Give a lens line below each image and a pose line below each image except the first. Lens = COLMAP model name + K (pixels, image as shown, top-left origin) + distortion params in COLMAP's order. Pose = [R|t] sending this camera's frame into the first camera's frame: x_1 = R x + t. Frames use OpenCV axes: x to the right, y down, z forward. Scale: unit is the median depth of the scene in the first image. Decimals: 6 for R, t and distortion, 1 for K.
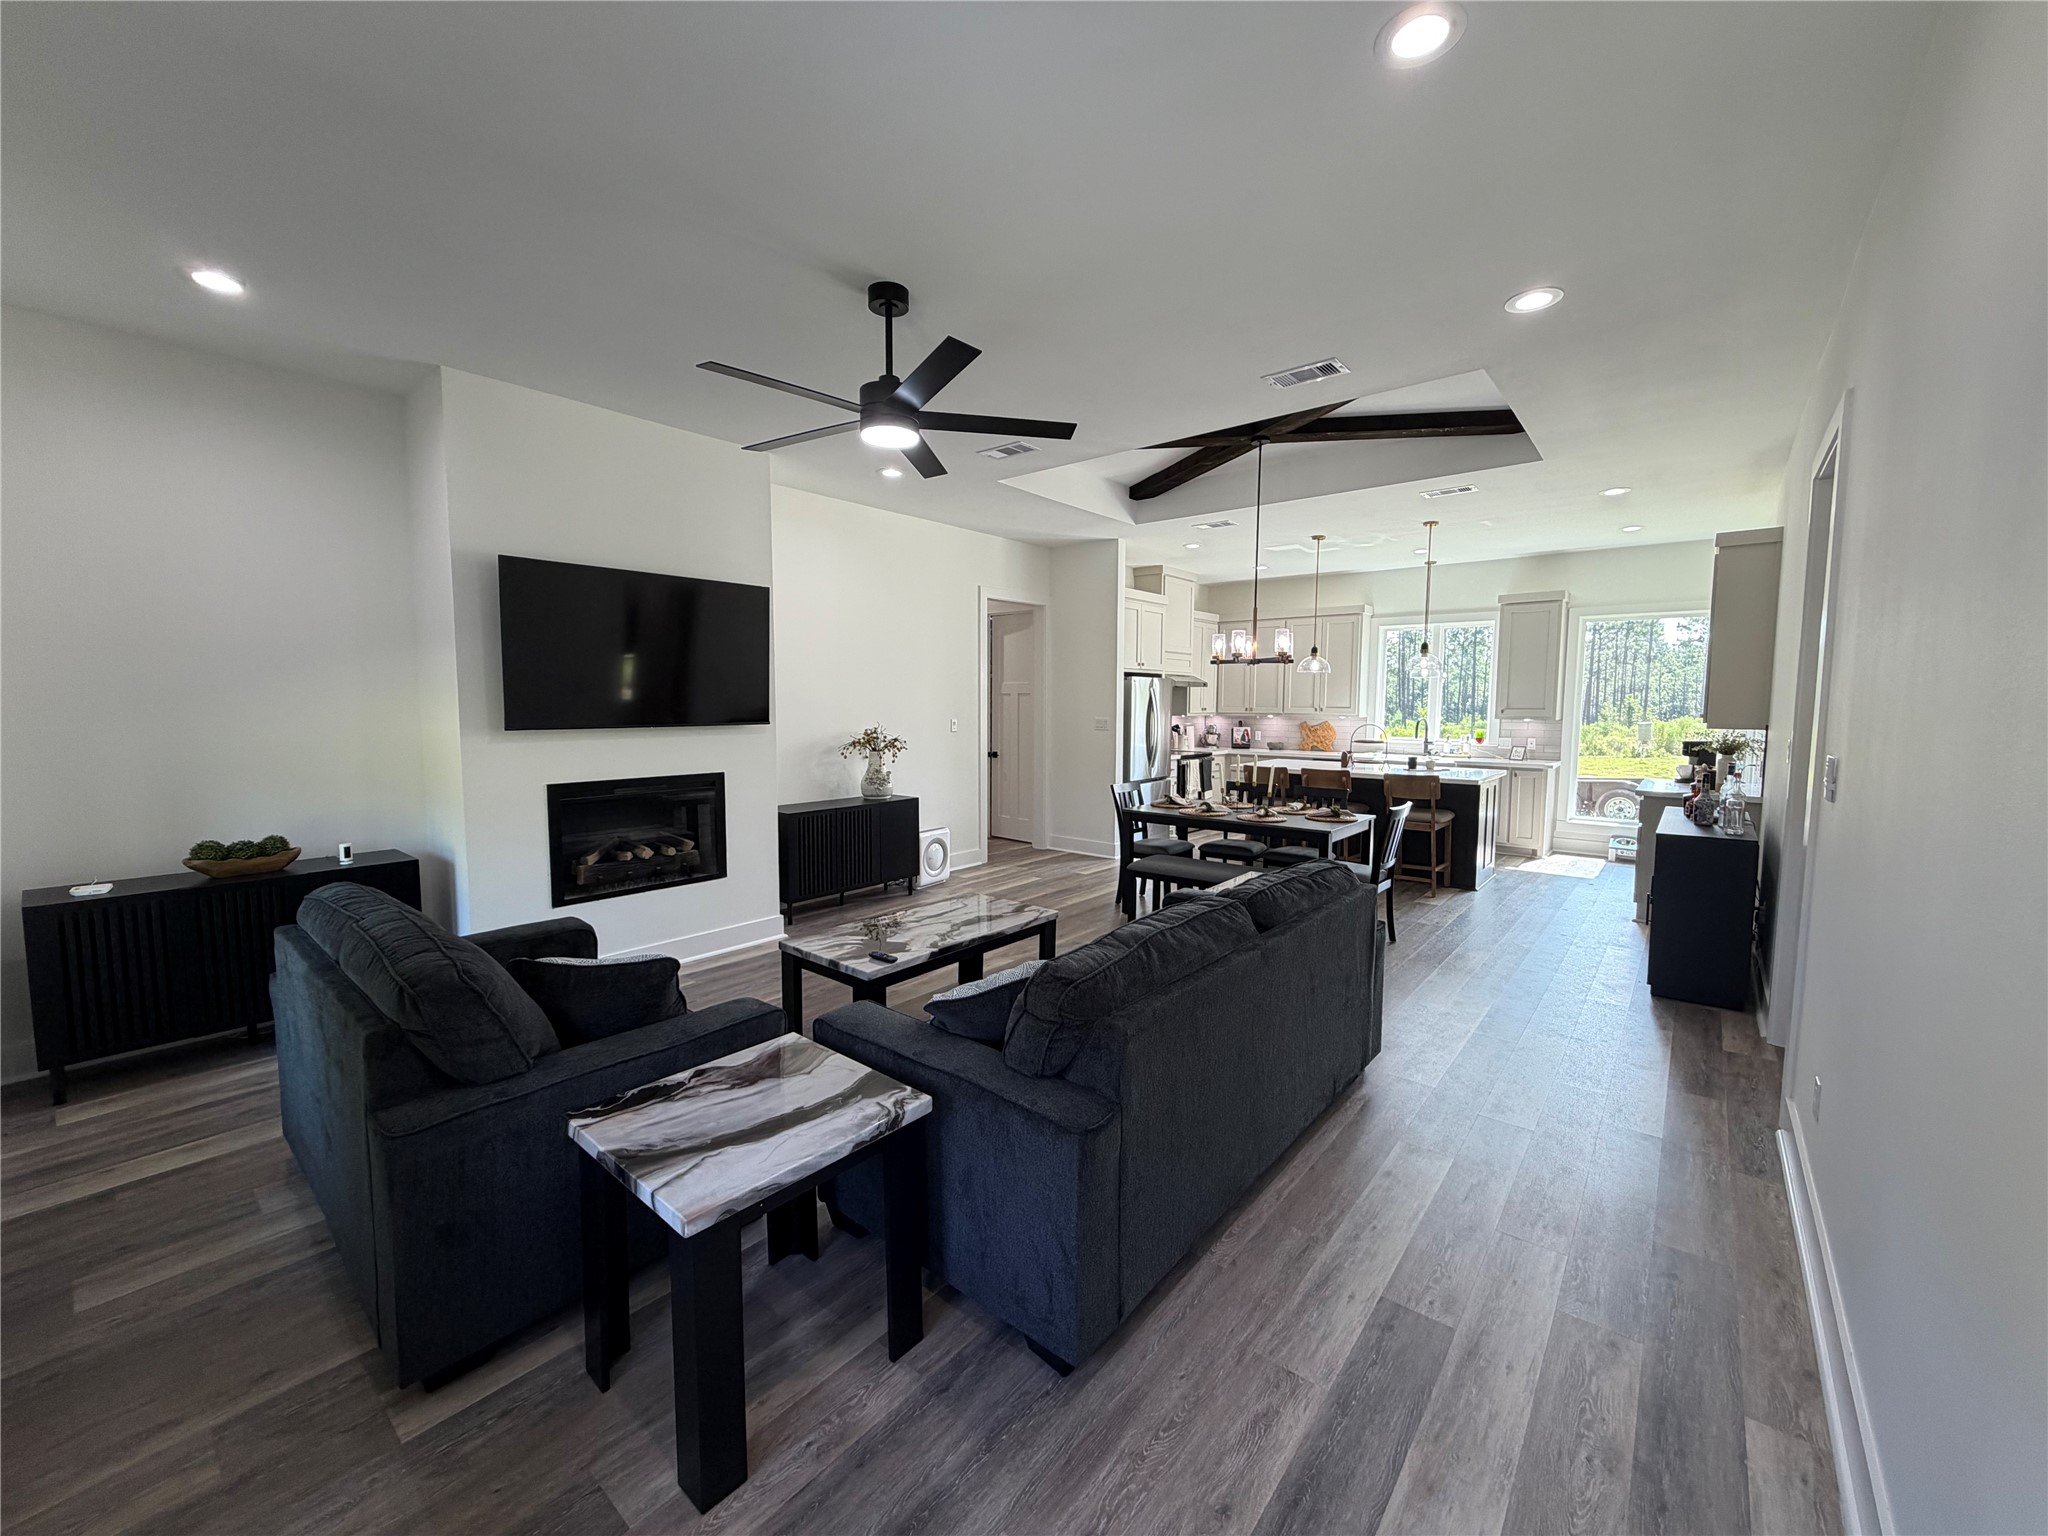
lens RADIAL K [[814.0, 0, 1023.7], [0, 814.0, 772.7], [0, 0, 1]] dist [-0.001294, 0.000737]
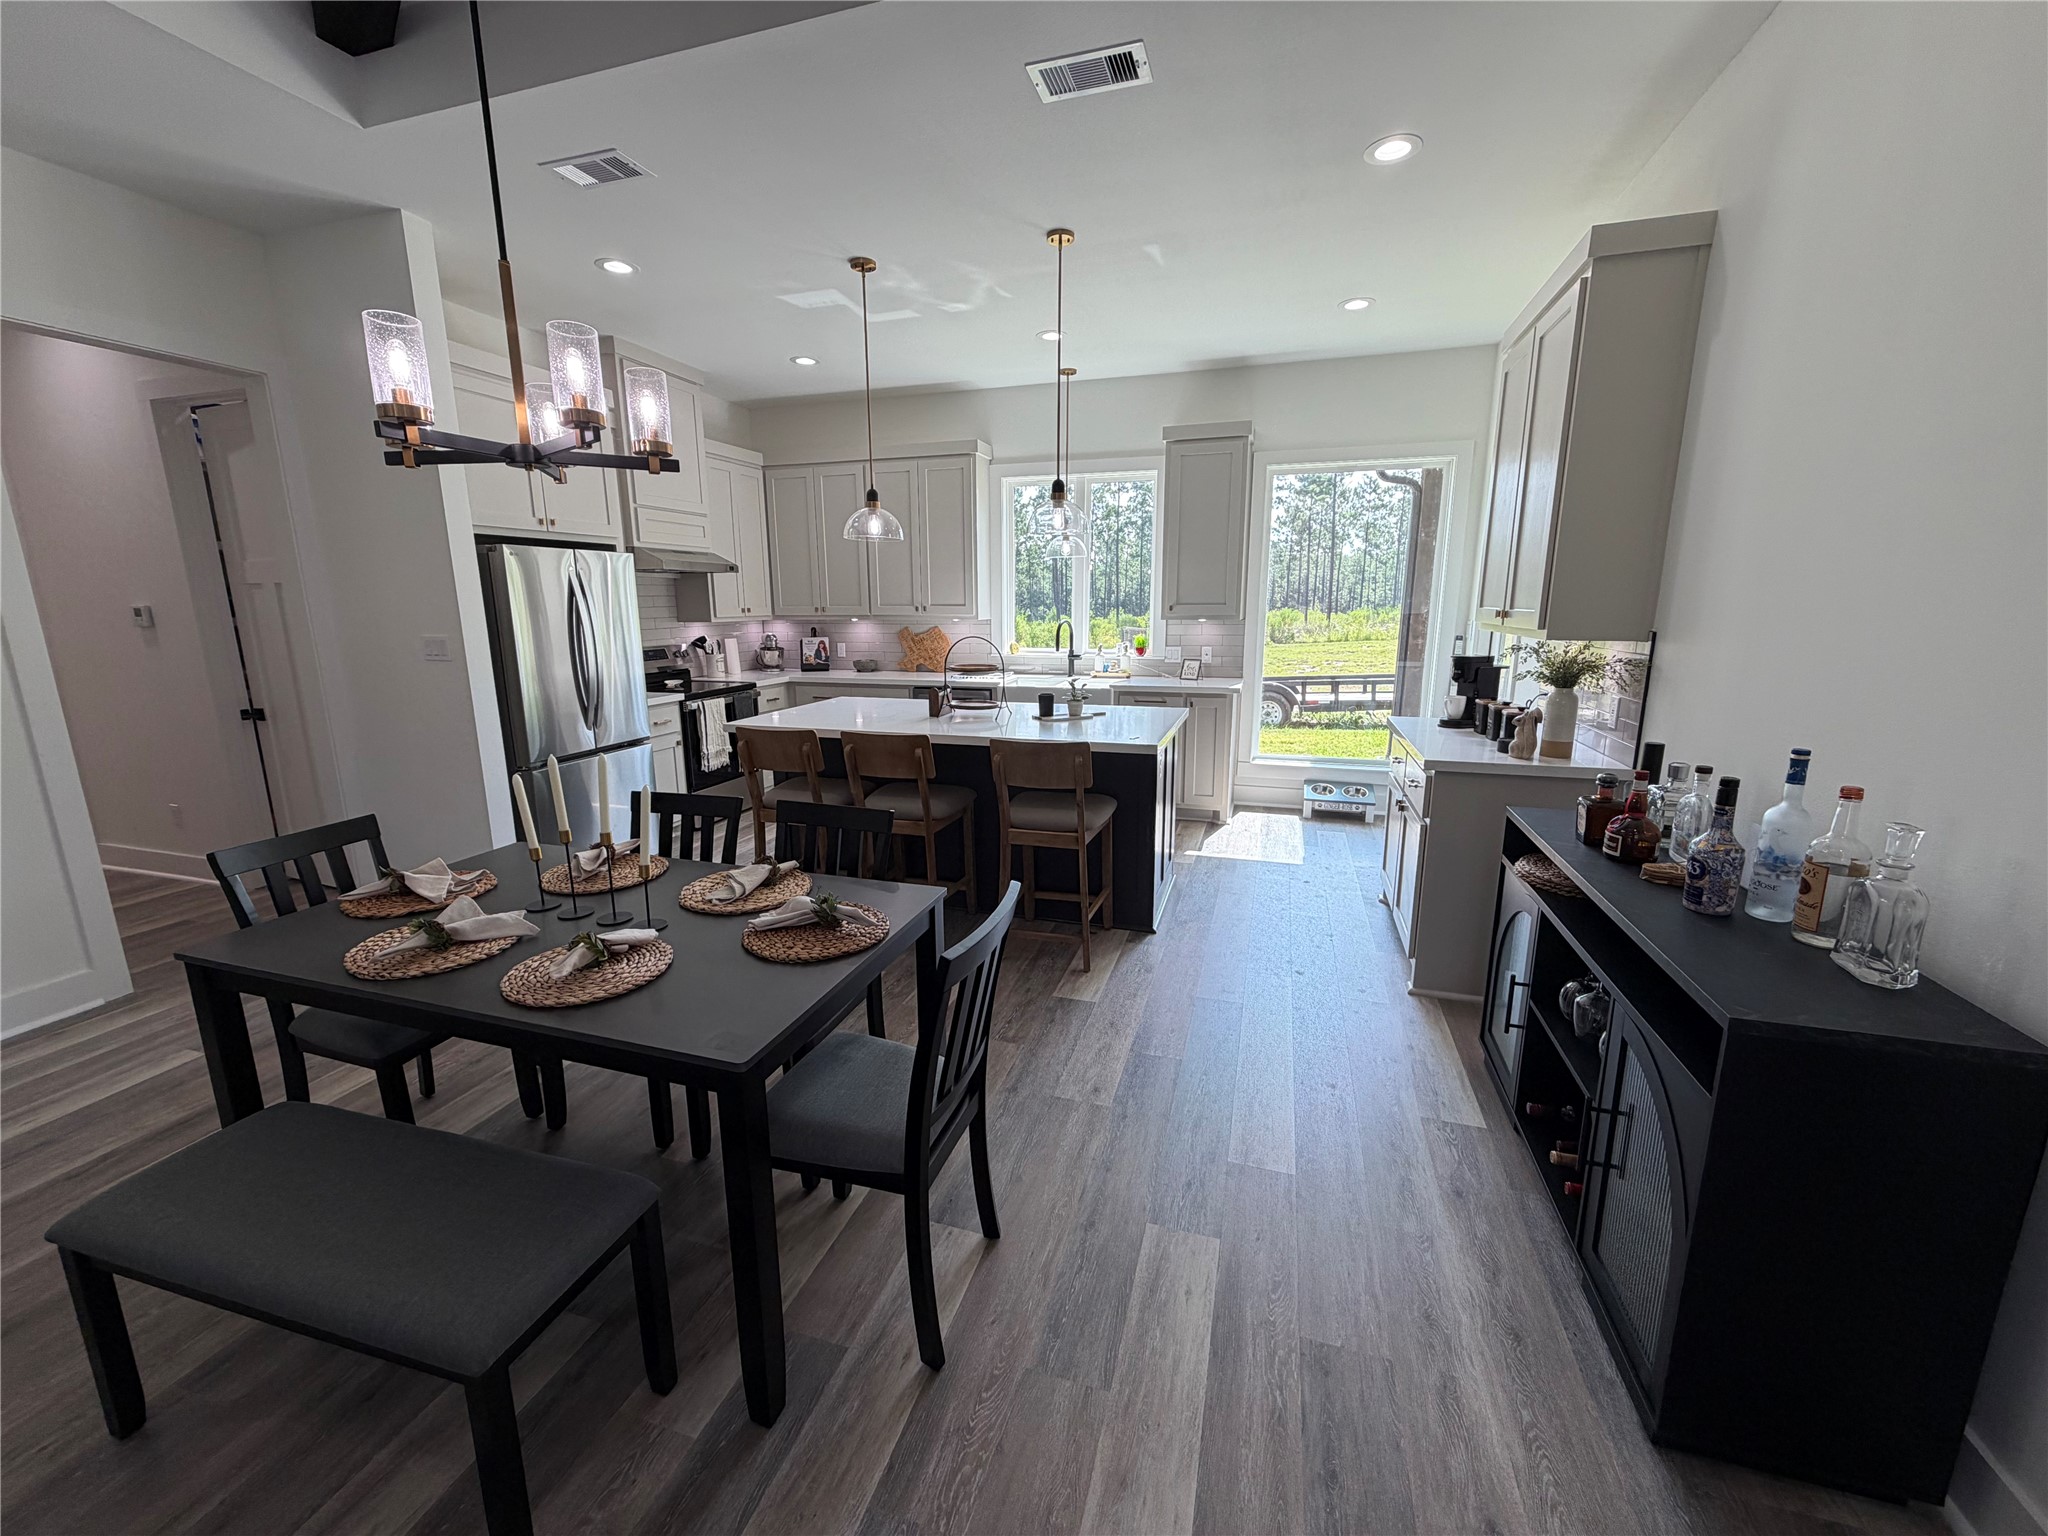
lens RADIAL K [[814.0, 0, 1018.6], [0, 814.0, 766.6], [0, 0, 1]] dist [-0.001294, 0.000737]
pose [[0.926364, -0.085121, 0.366885, 0.236642], [0.042221, 0.991456, 0.123422, -0.037607], [-0.374256, -0.098844, 0.922042, 0.458957]]
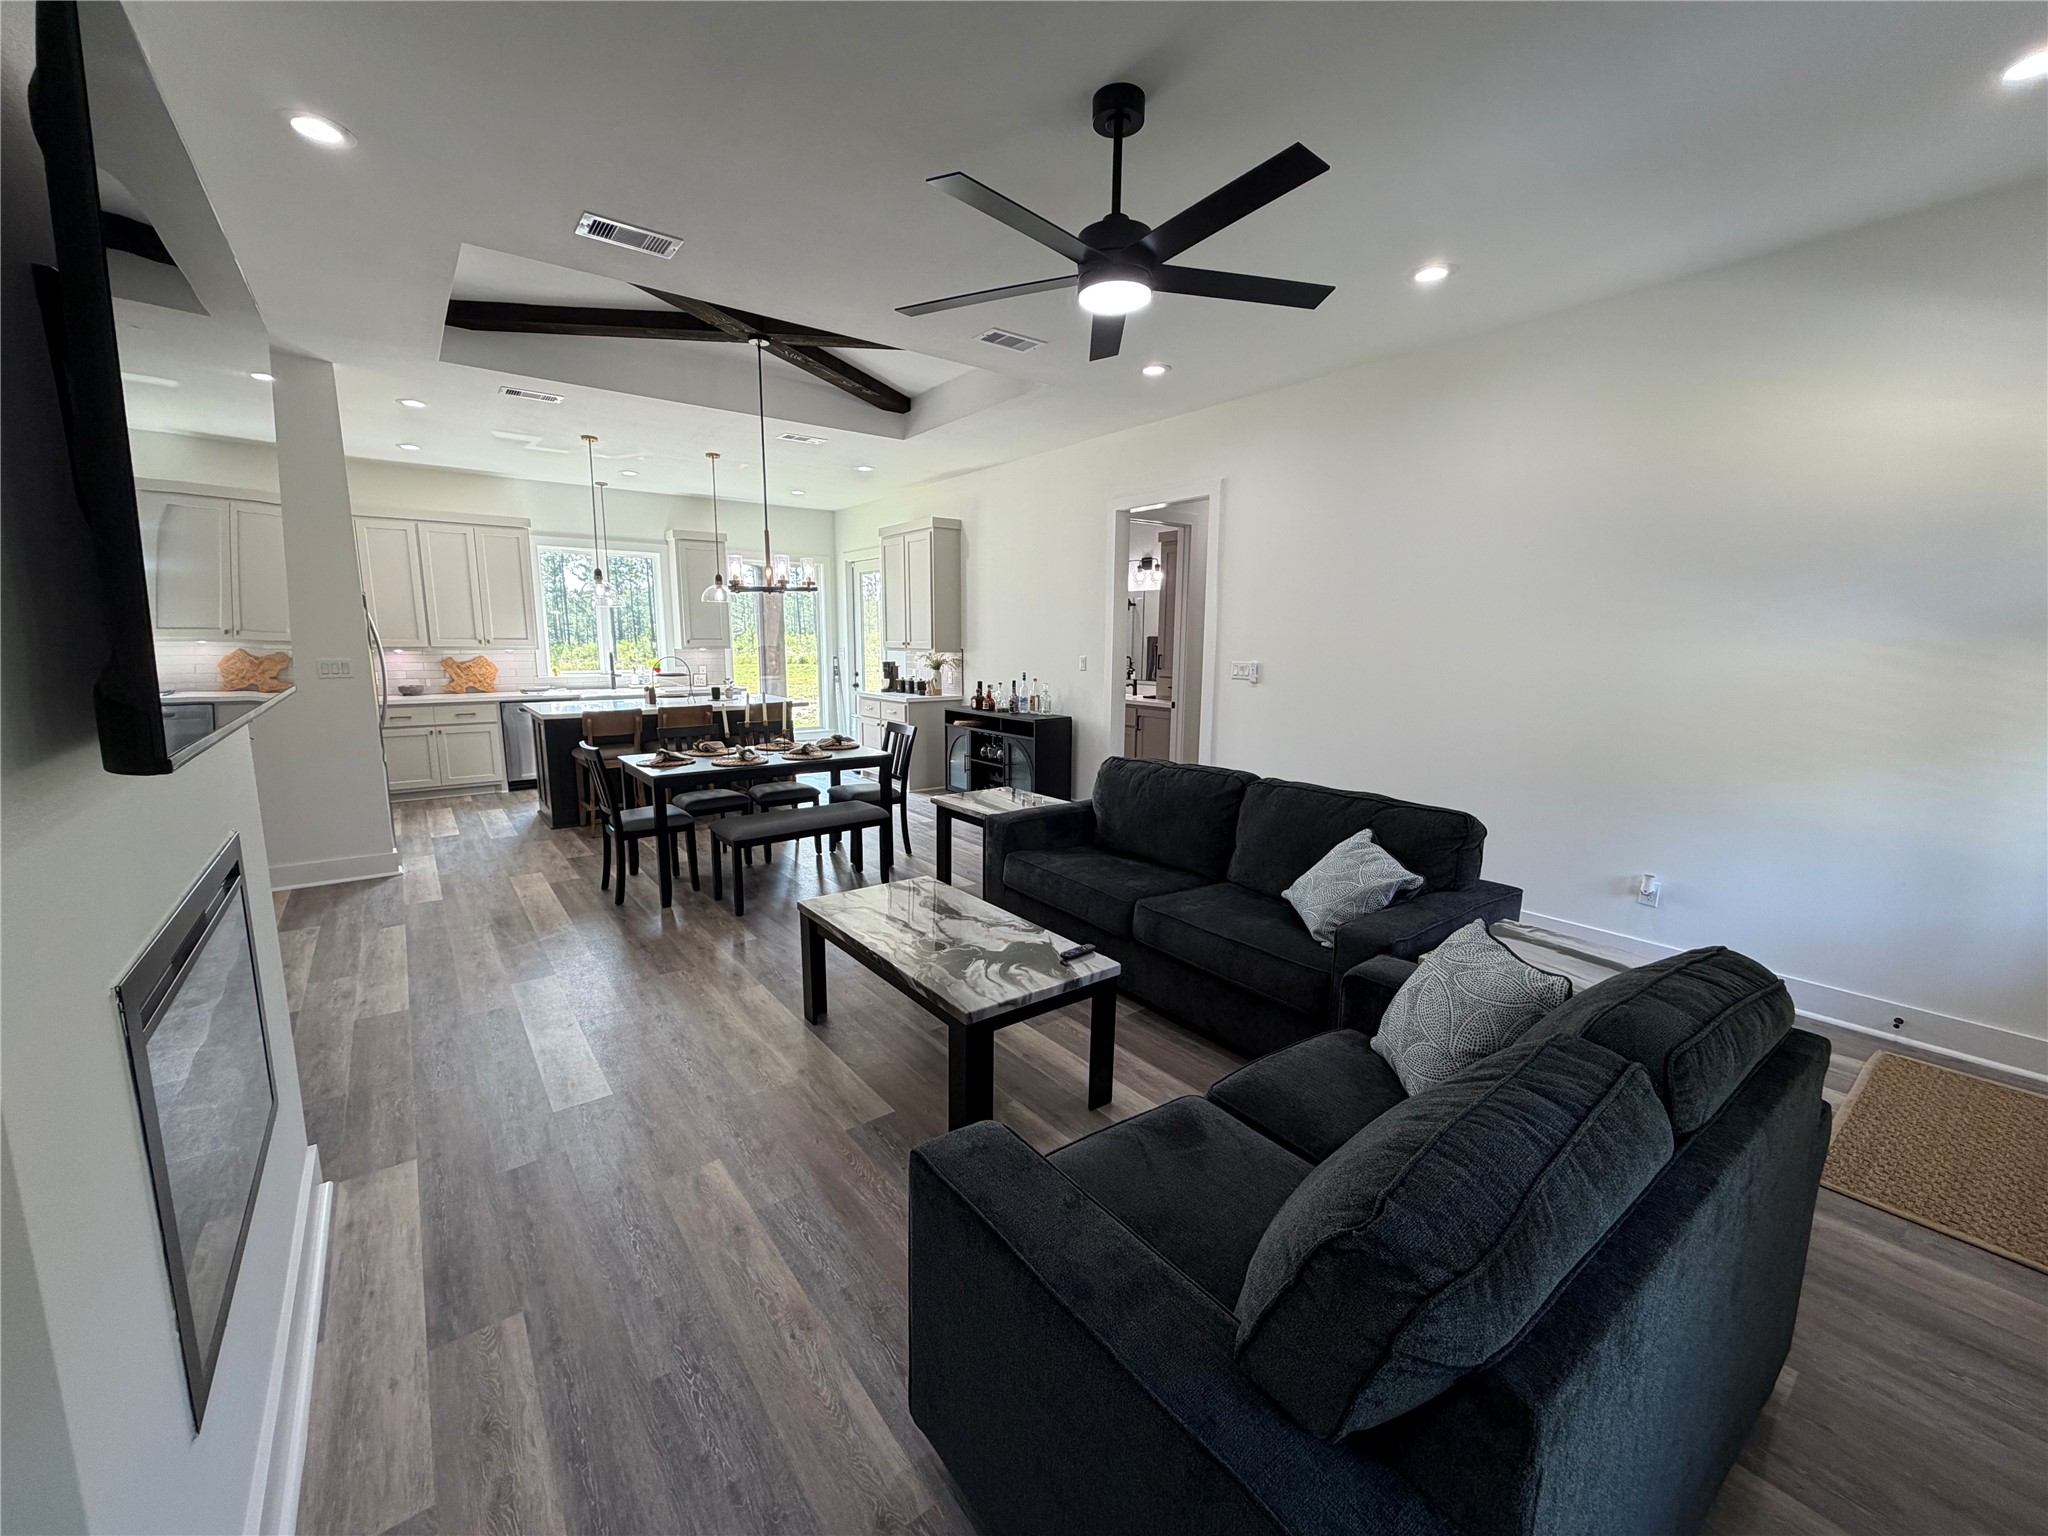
lens RADIAL K [[814.0, 0, 1025.0], [0, 814.0, 765.7], [0, 0, 1]] dist [-0.001294, 0.000737]
pose [[0.220305, -0.155695, 0.962925, -0.406135], [0.080478, 0.986715, 0.141129, -0.033350], [-0.972105, 0.046403, 0.229909, 0.369293]]
